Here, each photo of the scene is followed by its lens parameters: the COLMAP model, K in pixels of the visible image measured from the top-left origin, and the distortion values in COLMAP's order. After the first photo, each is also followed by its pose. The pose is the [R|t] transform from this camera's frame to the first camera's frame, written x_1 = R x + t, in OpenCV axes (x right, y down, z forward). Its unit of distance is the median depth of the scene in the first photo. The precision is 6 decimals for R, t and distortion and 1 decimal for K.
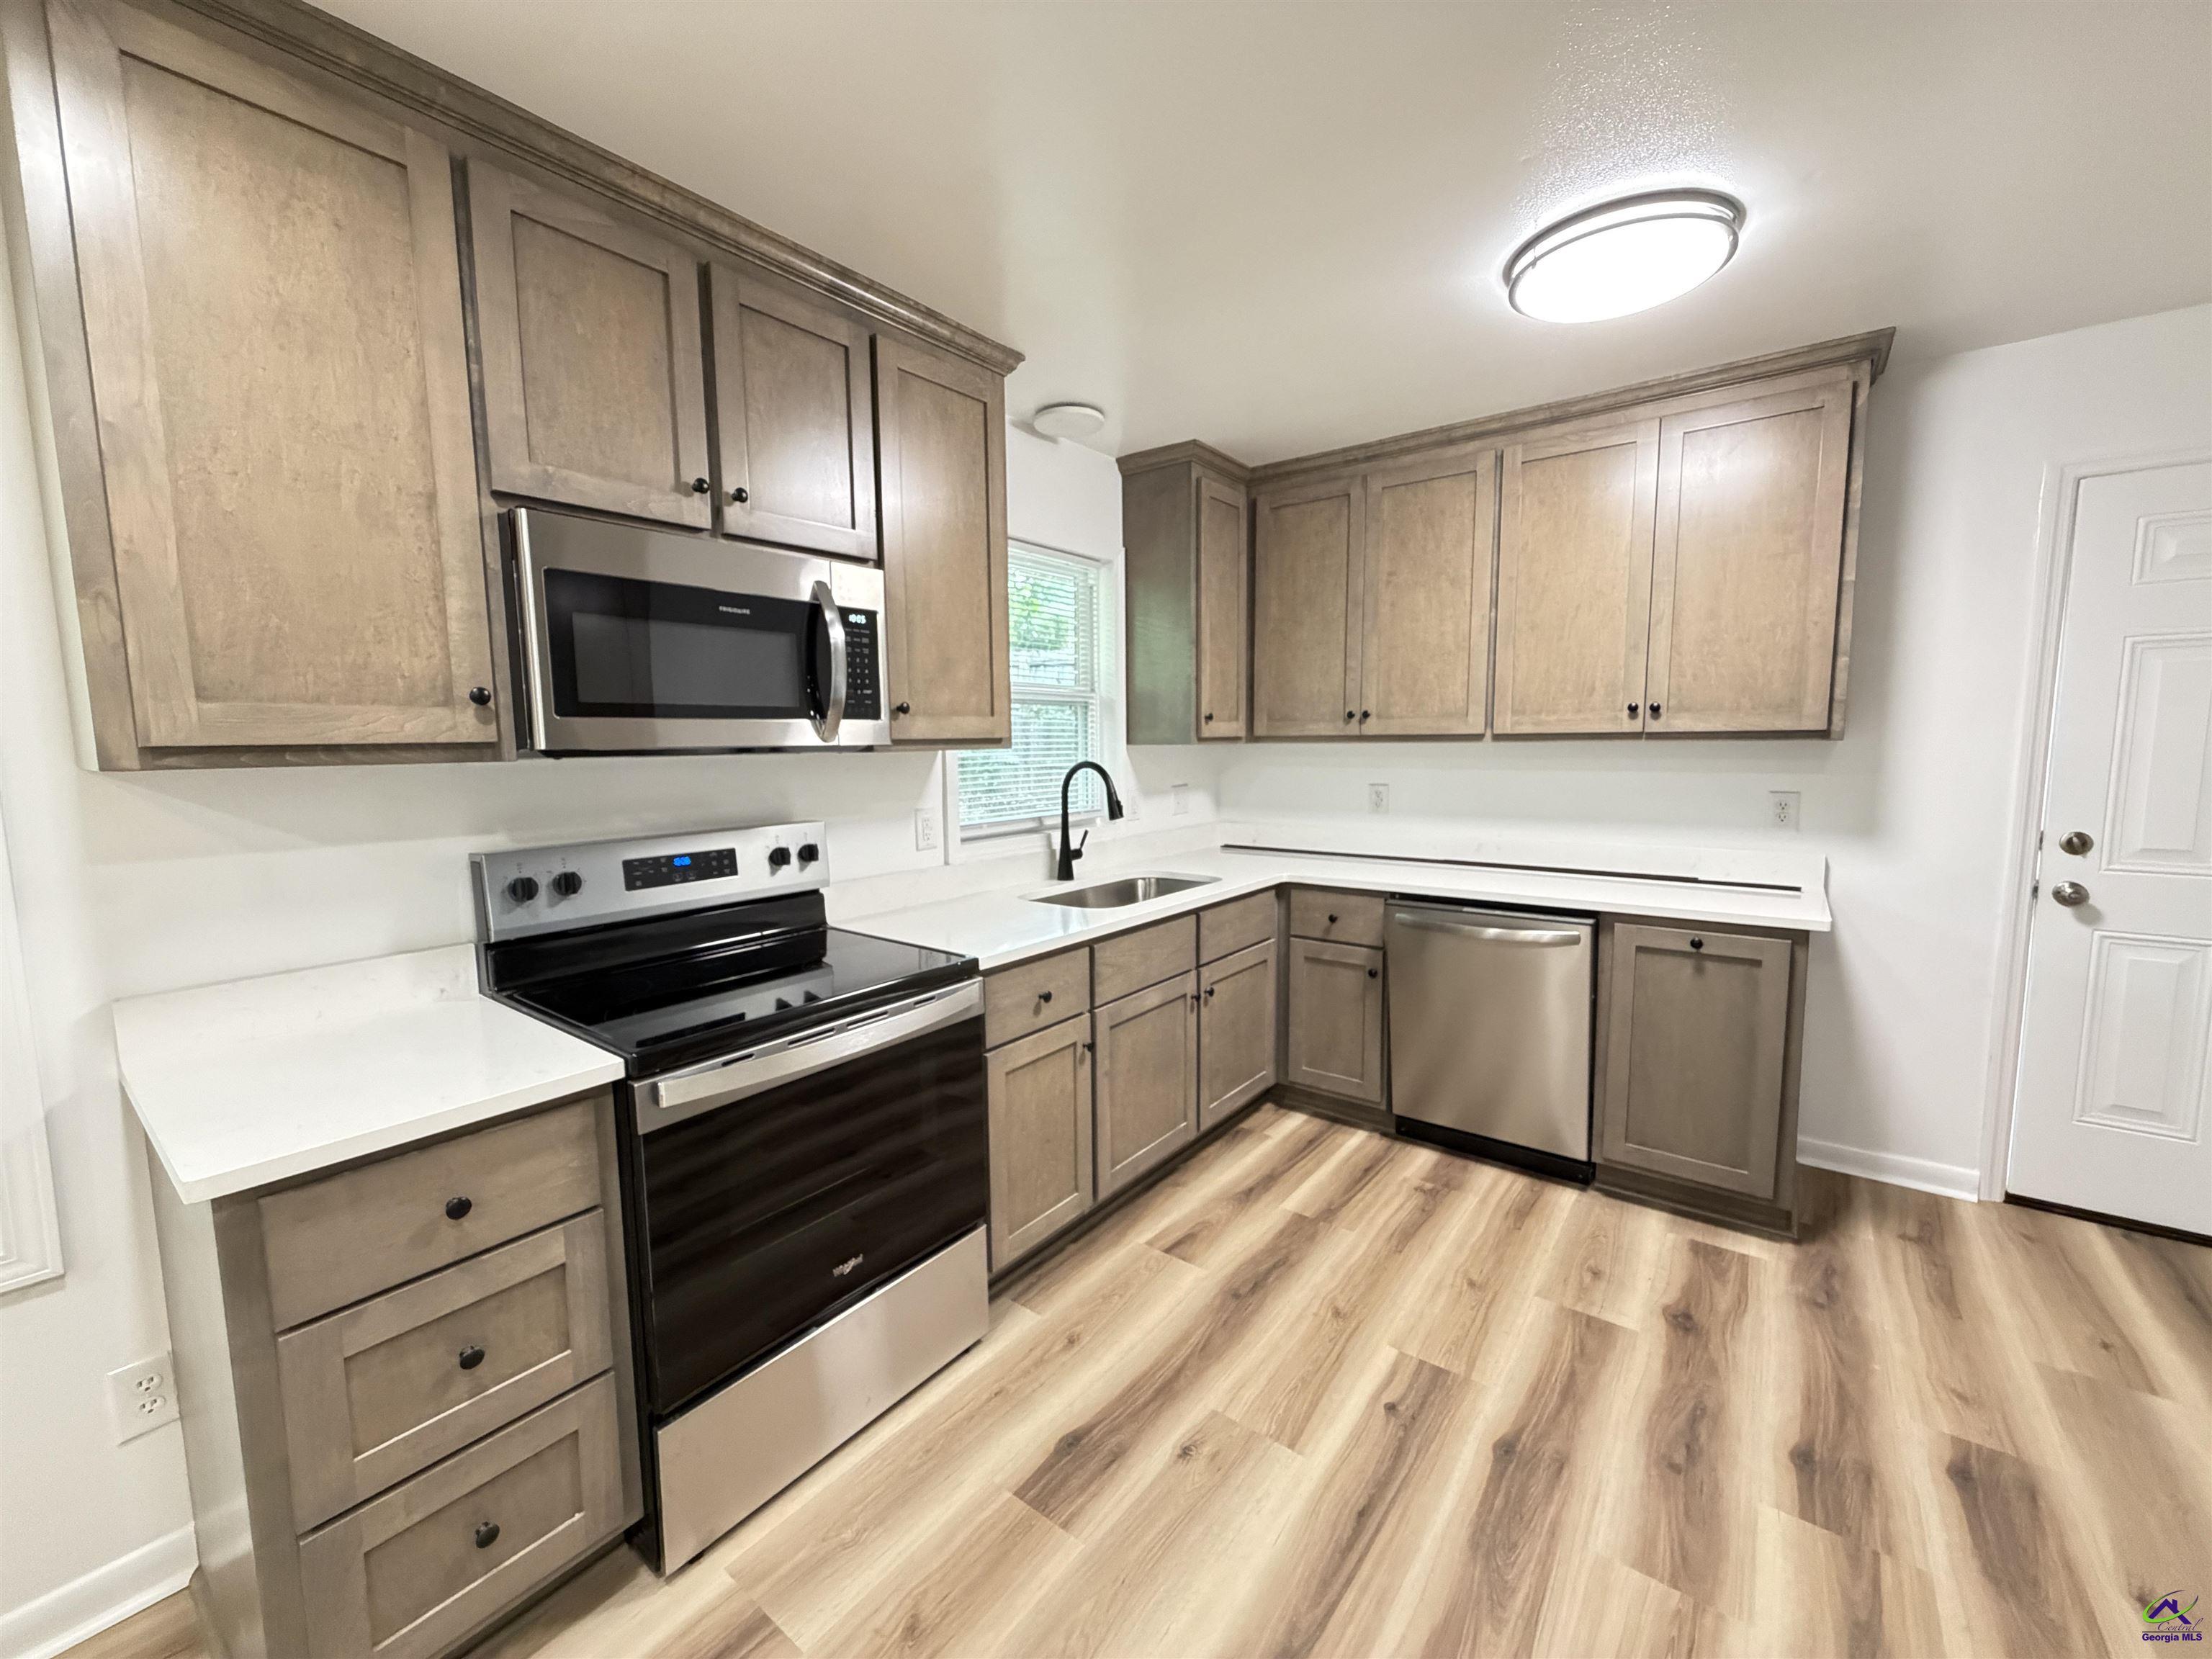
lens RADIAL K [[886.0, 0, 1106.0], [0, 886.0, 829.5], [0, 0, 1]] dist [0.004622, -0.000193]
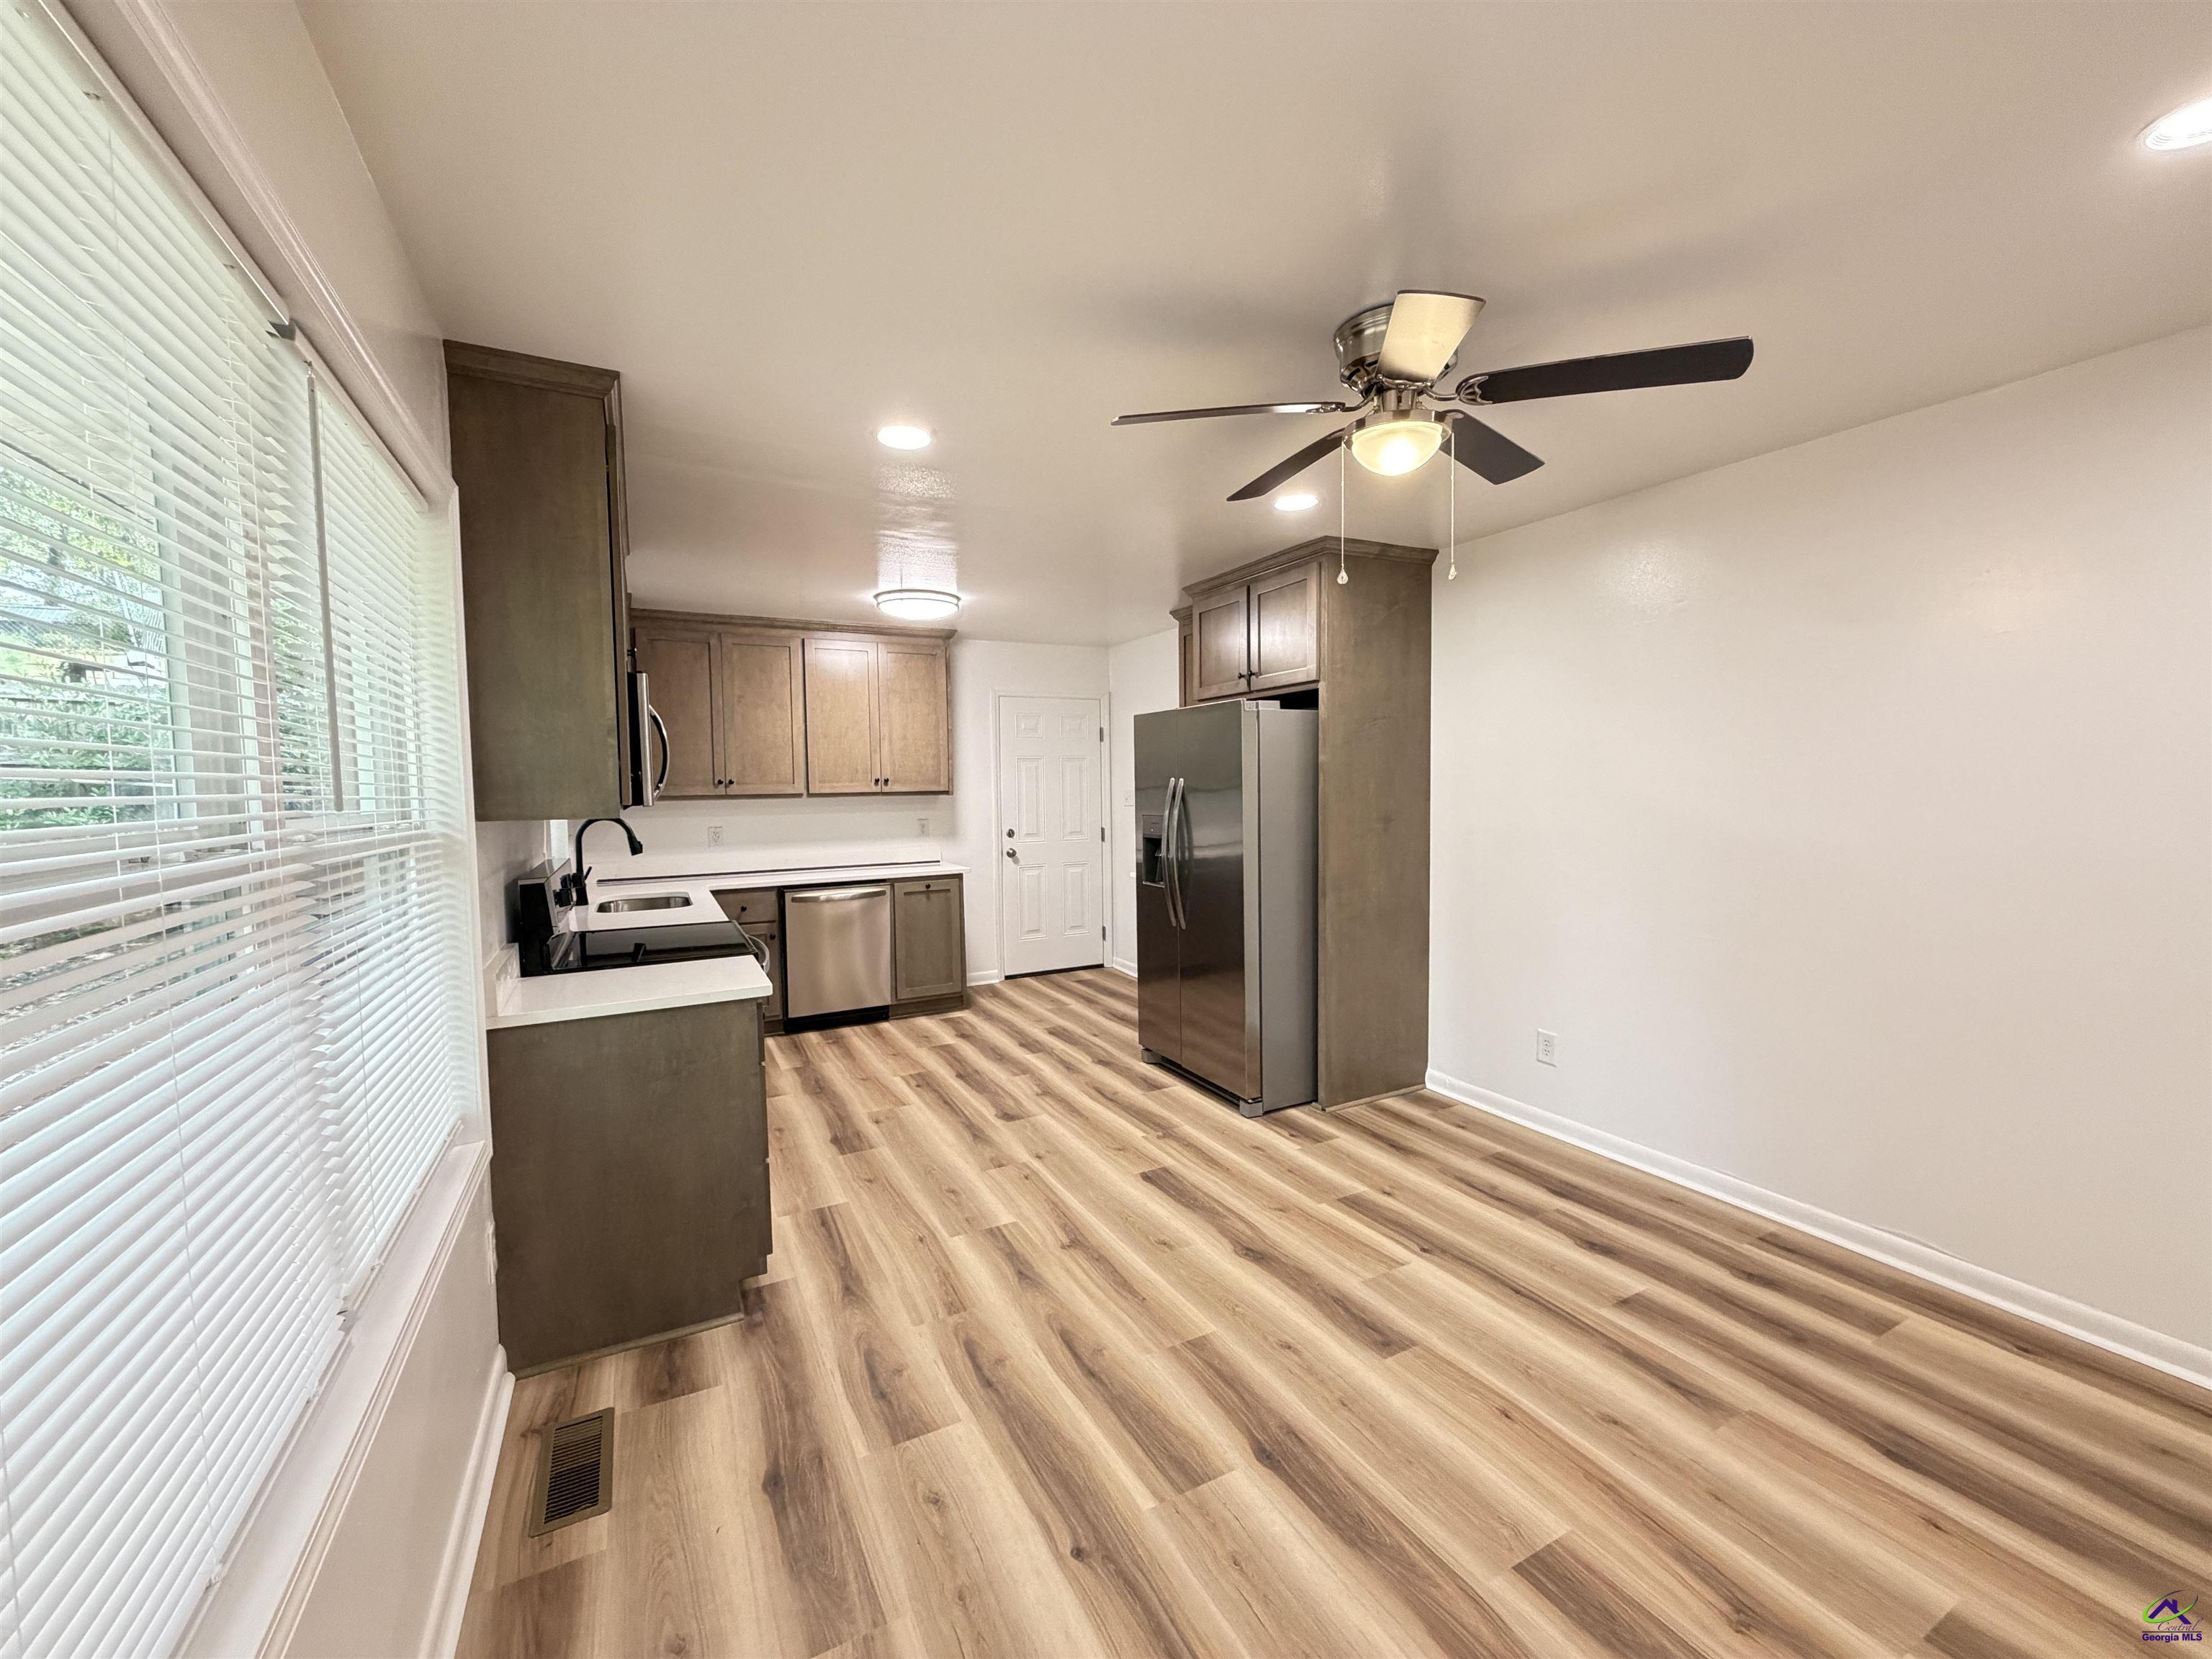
lens RADIAL K [[882.4, 0, 1099.5], [0, 882.4, 832.0], [0, 0, 1]] dist [-0.002076, 0.000146]
pose [[0.424910, -0.046996, 0.904015, -1.050726], [0.104794, 0.994491, 0.002443, 0.029883], [-0.899149, 0.093697, 0.427494, -0.316961]]
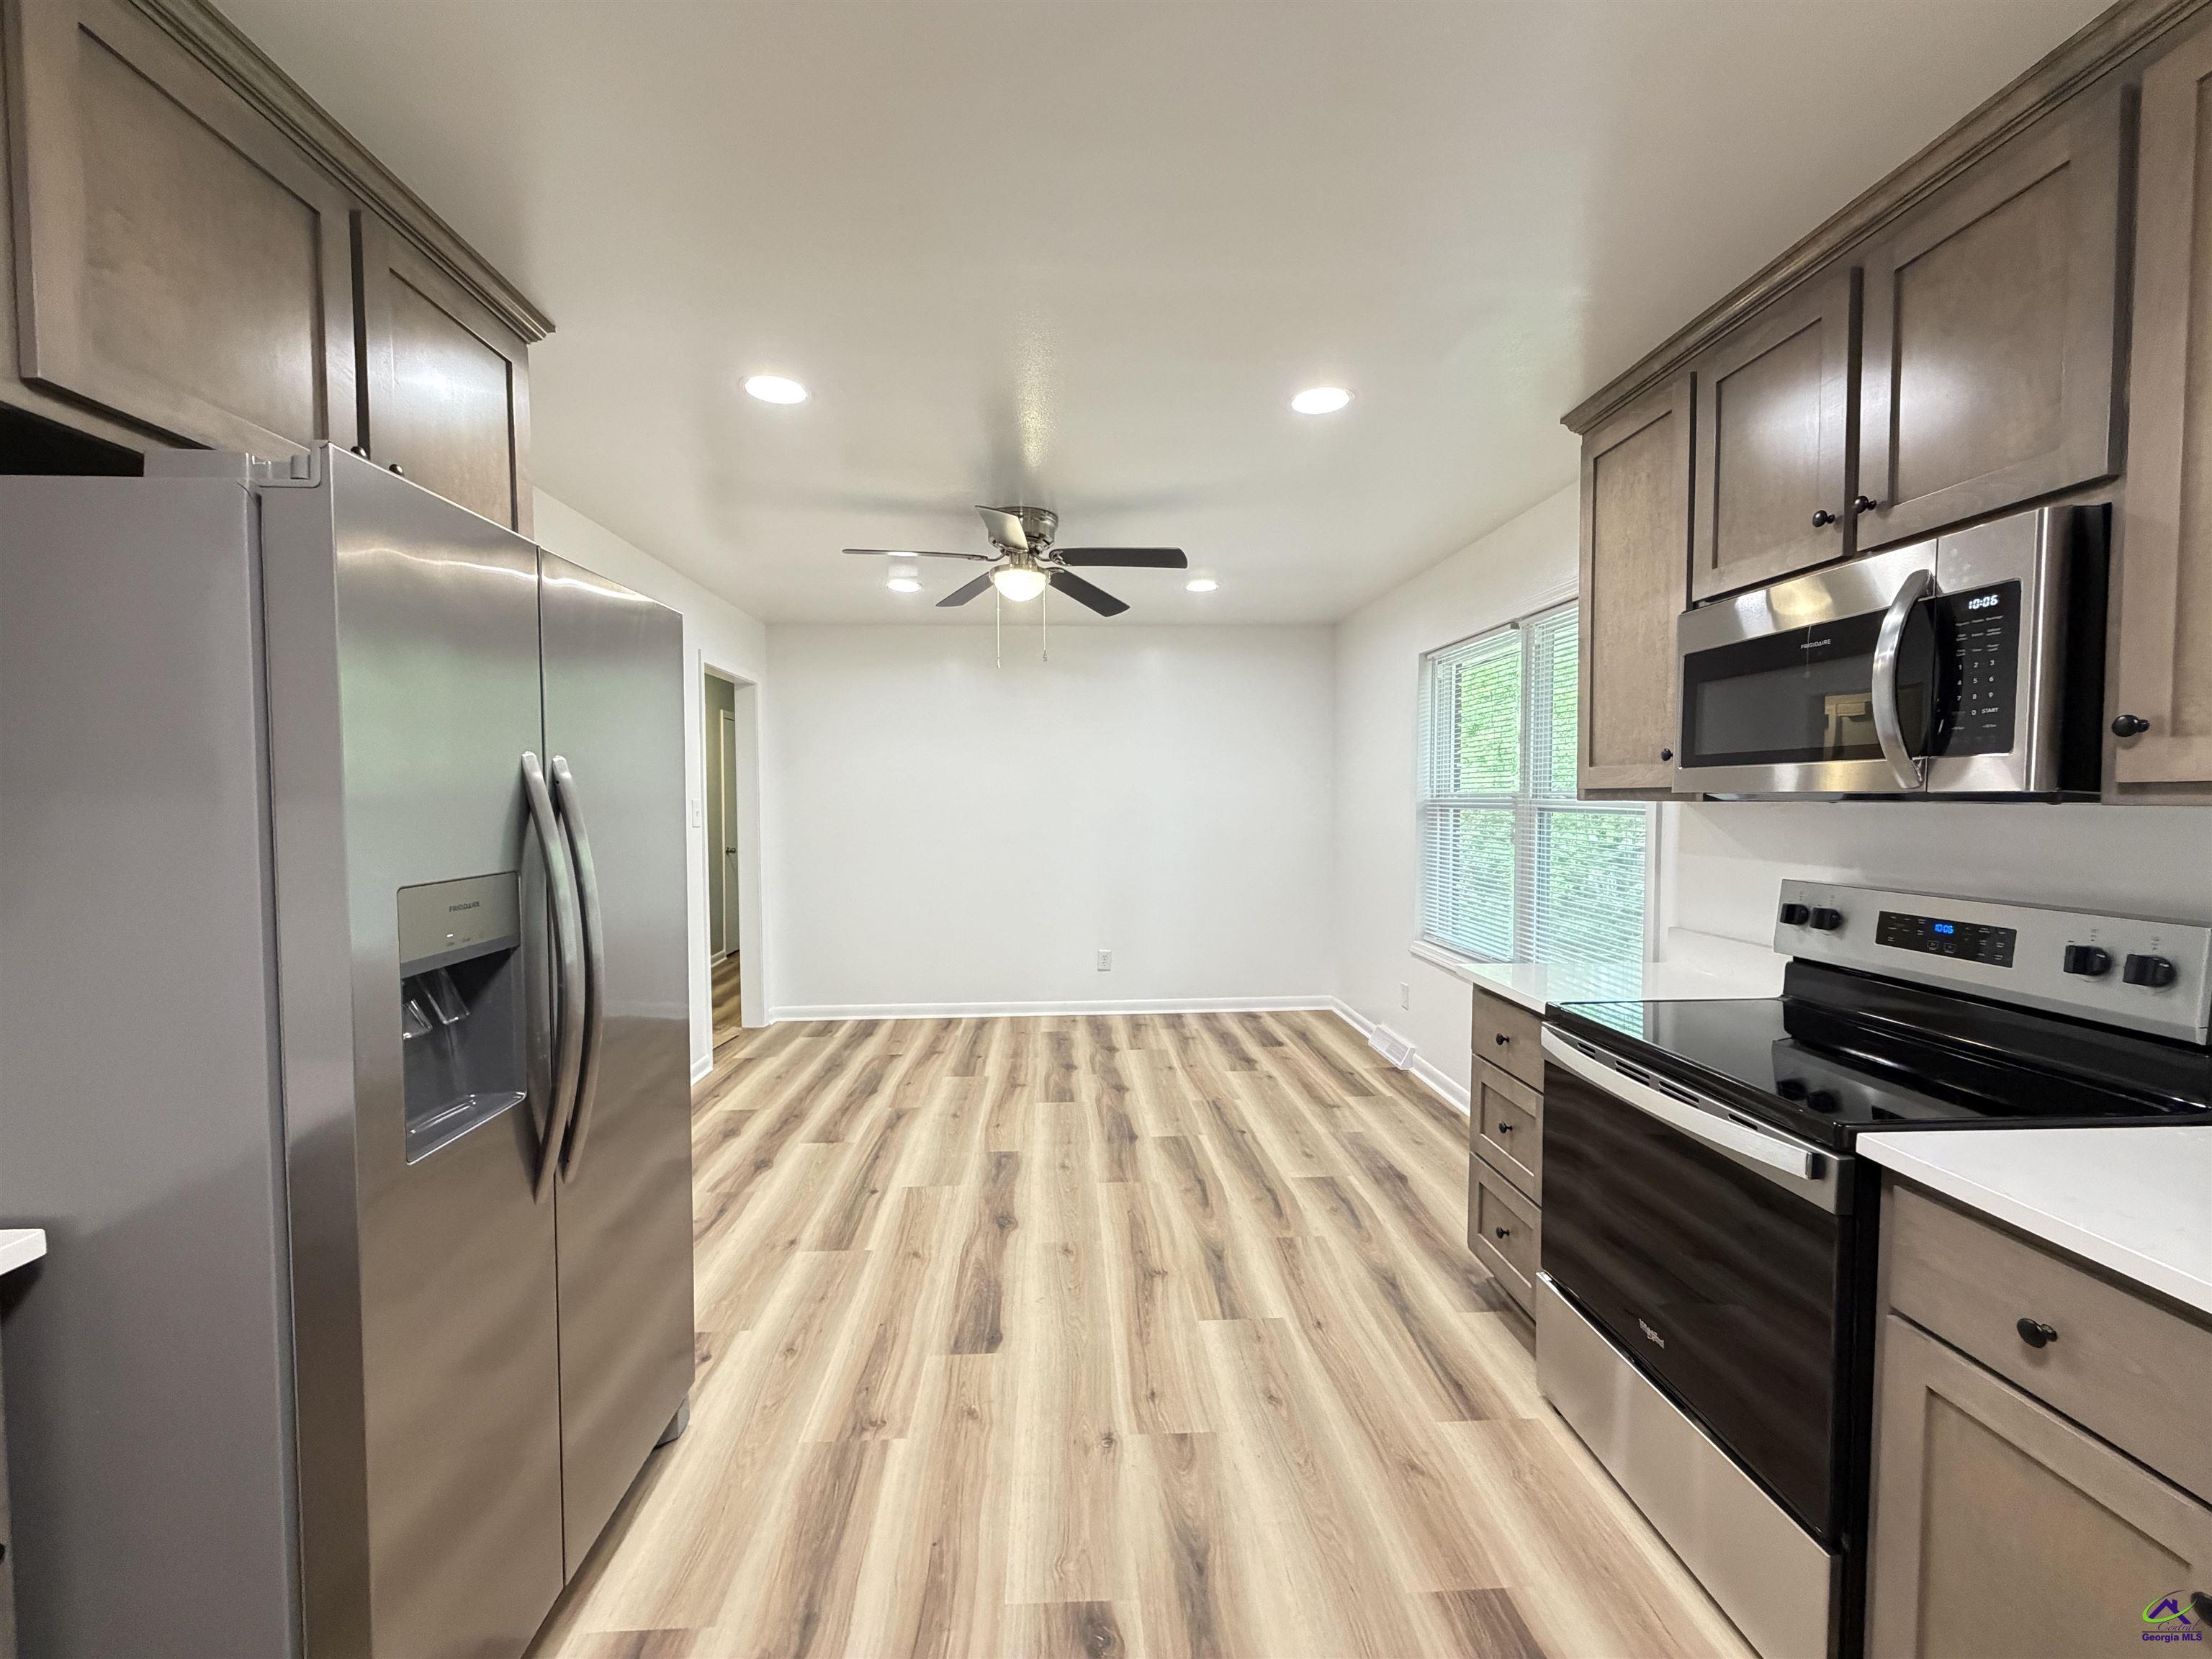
lens RADIAL K [[882.4, 0, 1099.5], [0, 882.4, 832.0], [0, 0, 1]] dist [-0.002076, 0.000146]
pose [[-0.763987, 0.039431, -0.644026, 0.489565], [-0.056907, 0.990124, 0.128128, -0.085572], [0.642718, 0.134537, -0.754197, 0.817877]]
